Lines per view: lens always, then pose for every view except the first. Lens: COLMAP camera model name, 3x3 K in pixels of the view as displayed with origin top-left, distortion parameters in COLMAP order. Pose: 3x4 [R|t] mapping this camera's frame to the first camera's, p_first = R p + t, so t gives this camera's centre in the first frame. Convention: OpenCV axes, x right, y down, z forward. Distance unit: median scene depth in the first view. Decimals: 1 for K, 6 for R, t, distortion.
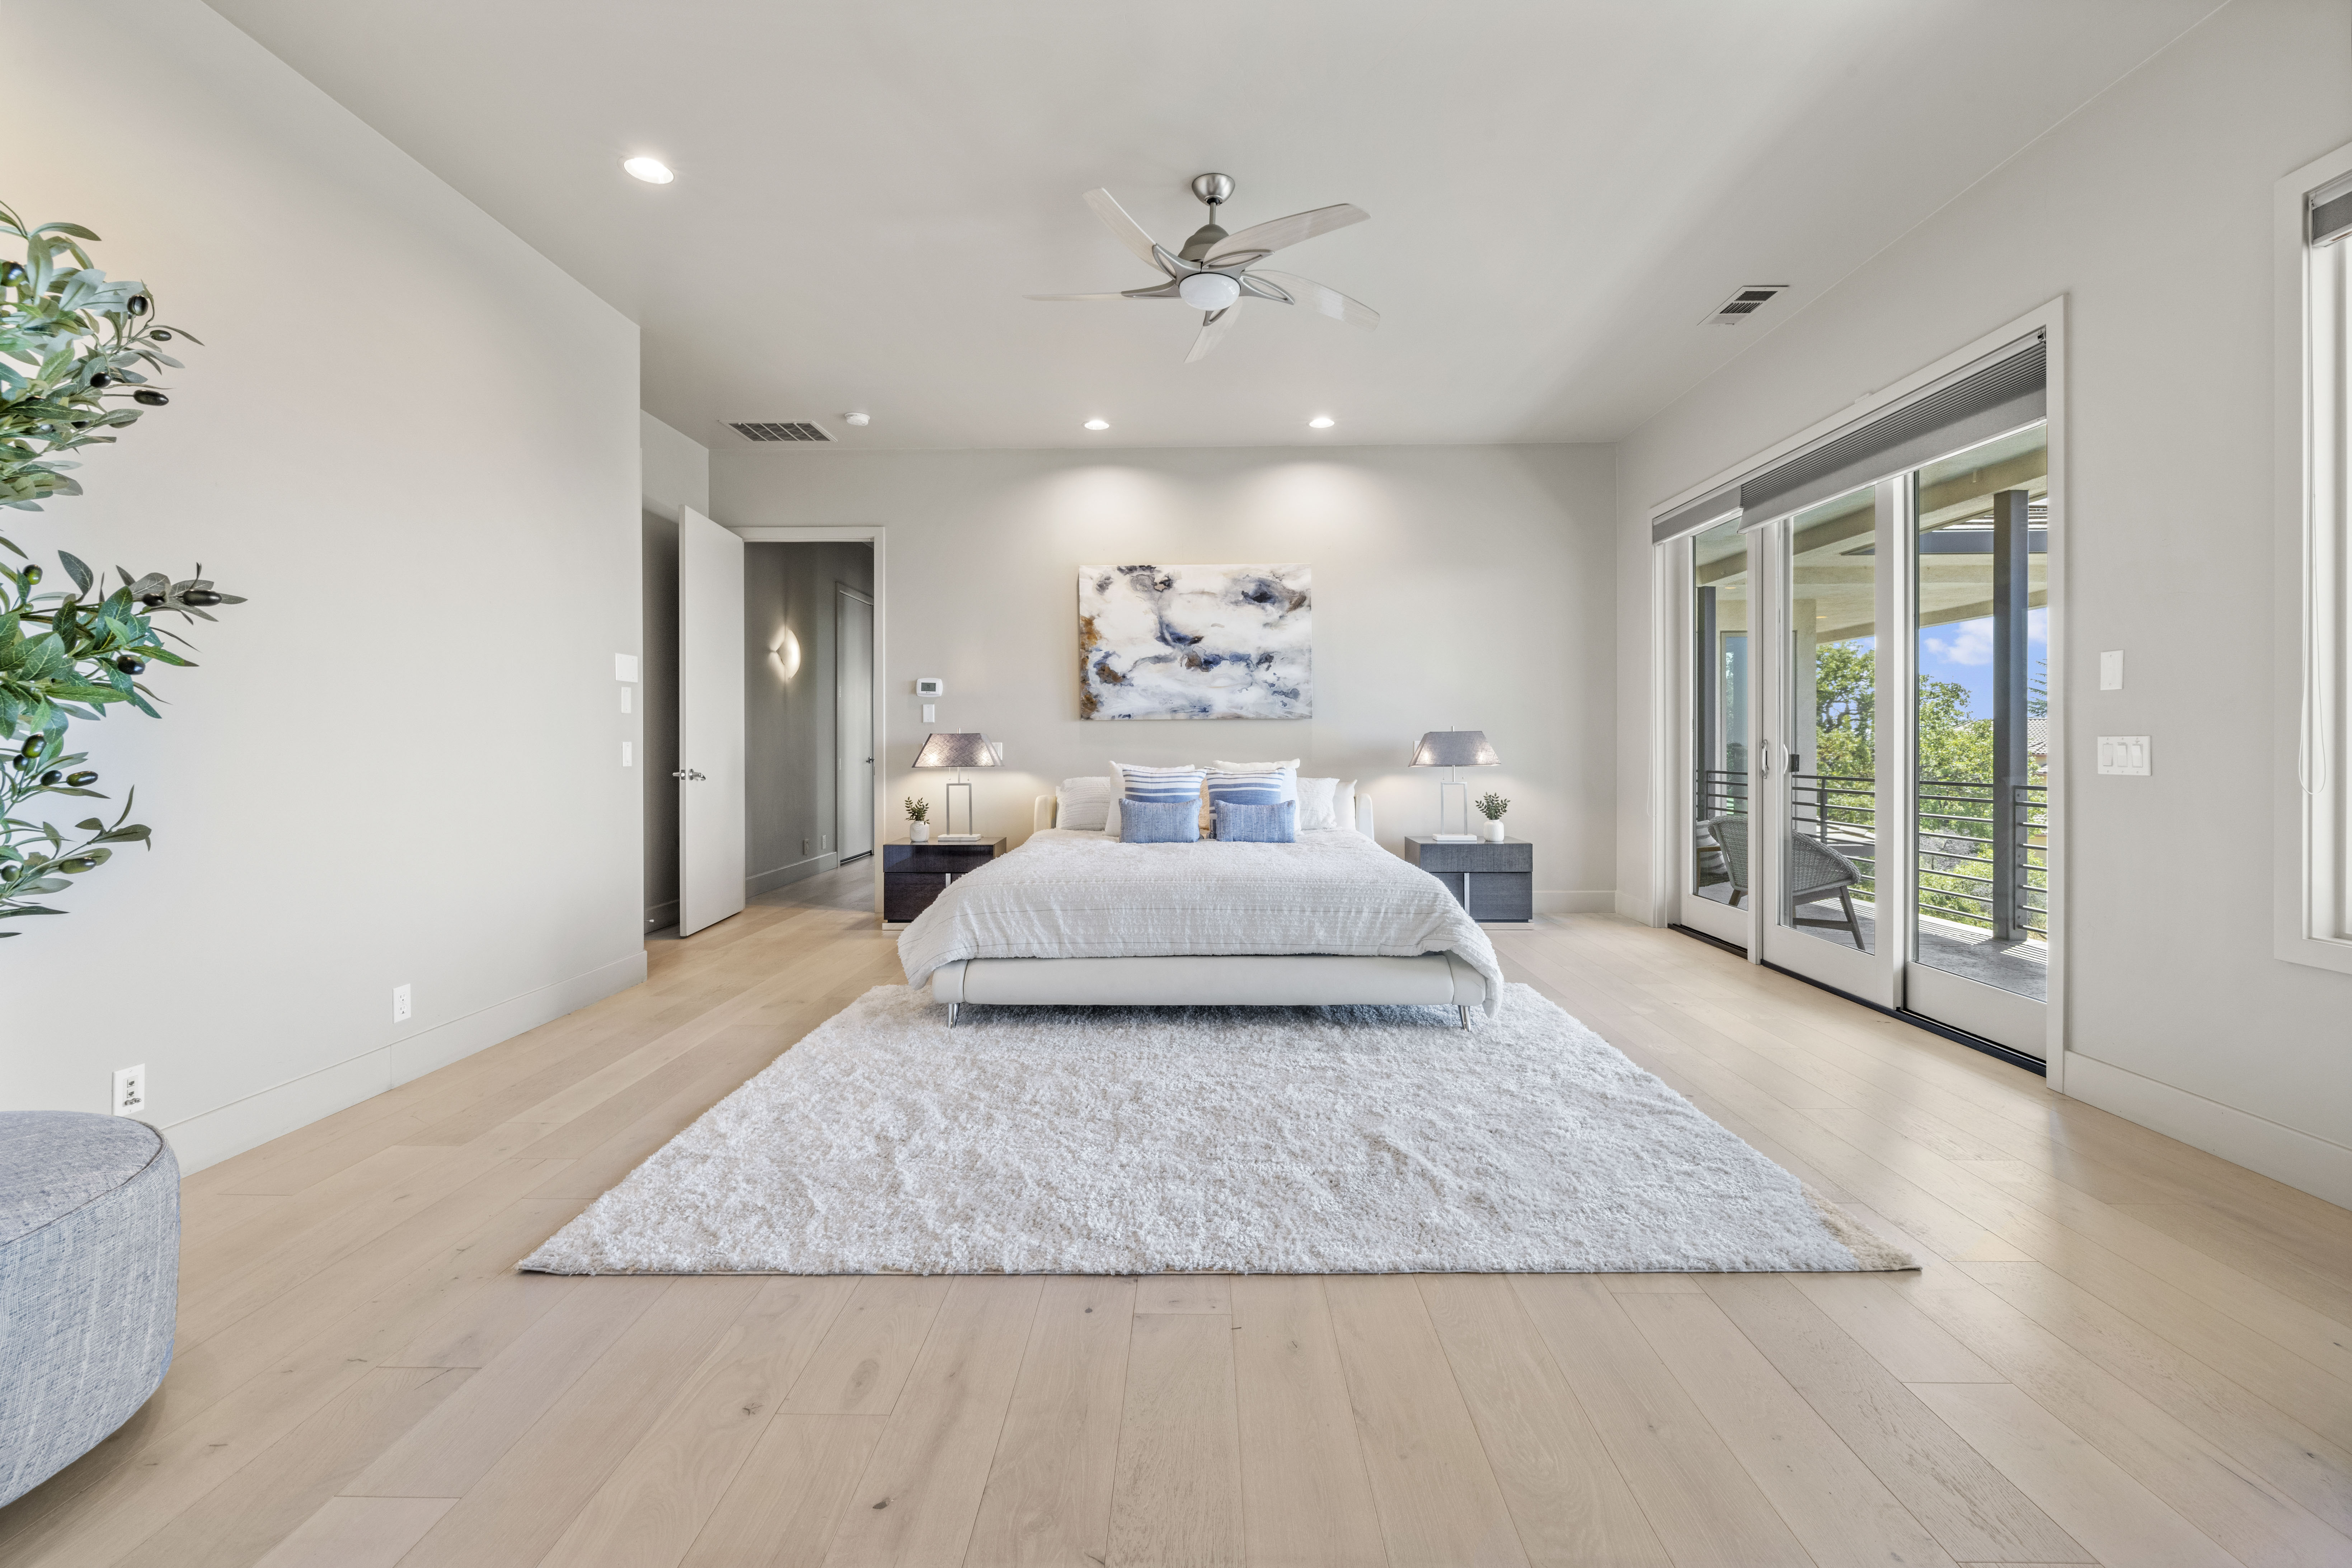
lens RADIAL K [[1003.3, 0, 1201.7], [0, 1003.3, 751.7], [0, 0, 1]] dist [-0.001153, -0.000125]
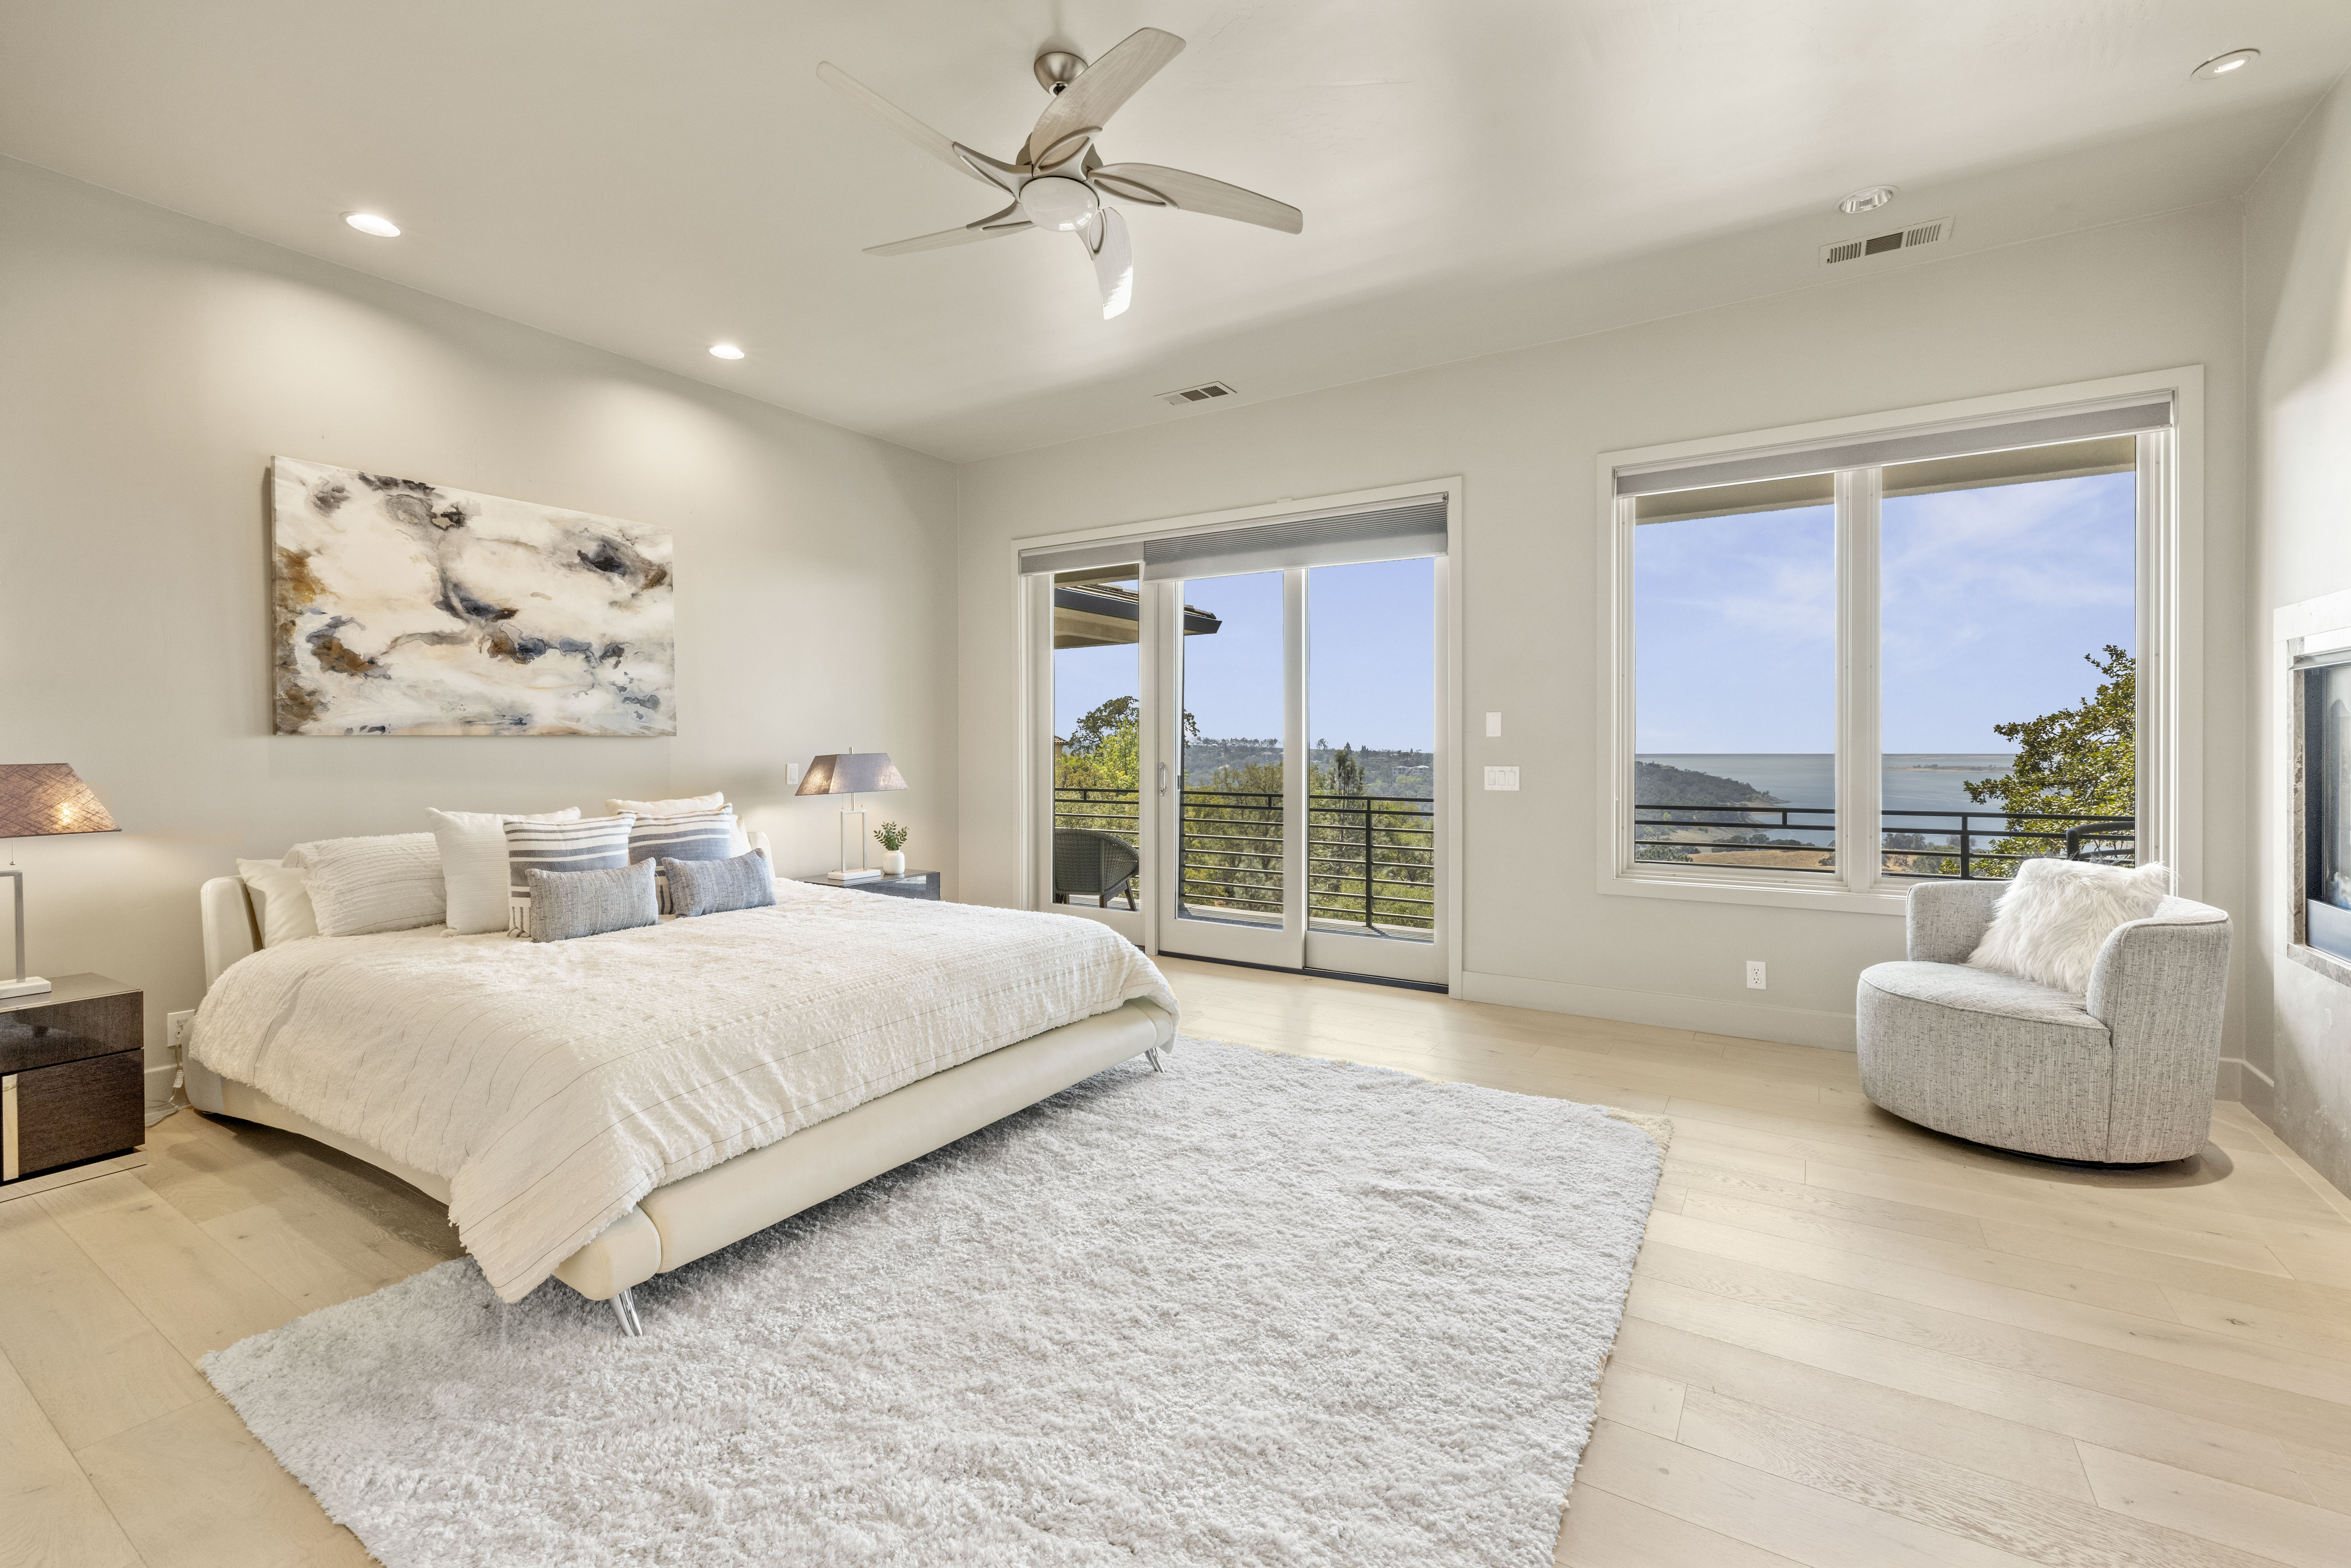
lens RADIAL K [[1002.9, 0, 1201.1], [0, 1002.9, 751.7], [0, 0, 1]] dist [-0.001153, -0.000125]
pose [[0.517052, -0.003692, 0.855946, -0.329569], [0.005727, 0.999983, 0.000854, -0.020102], [-0.855935, 0.004461, 0.517064, 0.279181]]
